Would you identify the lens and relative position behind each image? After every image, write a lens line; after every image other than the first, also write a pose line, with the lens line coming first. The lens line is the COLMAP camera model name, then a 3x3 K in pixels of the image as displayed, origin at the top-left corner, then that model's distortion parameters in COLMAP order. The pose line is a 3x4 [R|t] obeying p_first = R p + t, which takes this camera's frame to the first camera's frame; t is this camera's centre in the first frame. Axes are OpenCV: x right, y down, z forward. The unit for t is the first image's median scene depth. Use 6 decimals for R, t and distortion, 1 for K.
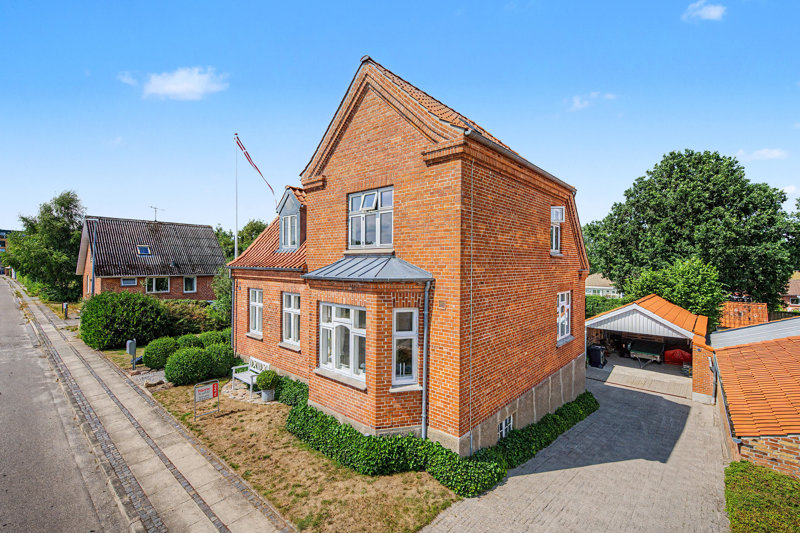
lens RADIAL K [[358.9, 0, 401.3], [0, 358.9, 267.7], [0, 0, 1]] dist [-0.000195, -0.000004]
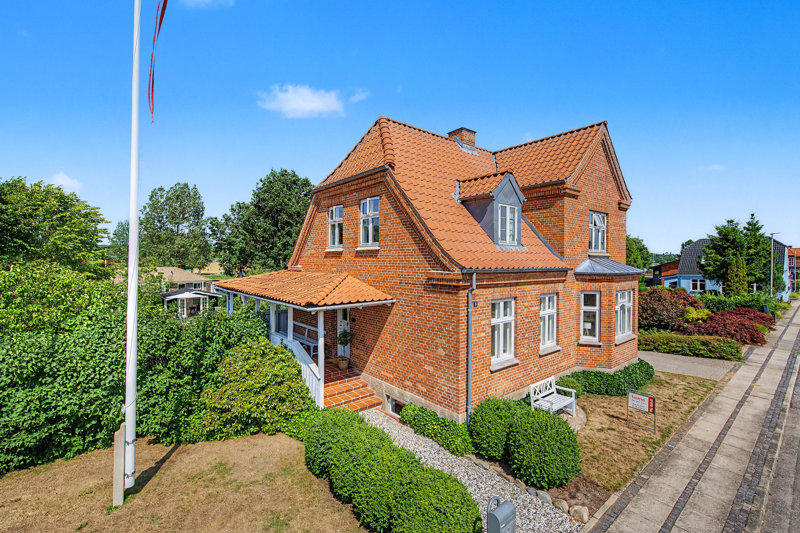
lens RADIAL K [[358.9, 0, 401.5], [0, 358.9, 263.3], [0, 0, 1]] dist [-0.000195, -0.000004]
pose [[0.137280, -0.008418, 0.990496, -1.816151], [0.006532, 0.999950, 0.007593, -0.031274], [-0.990511, 0.005427, 0.137328, 1.744692]]
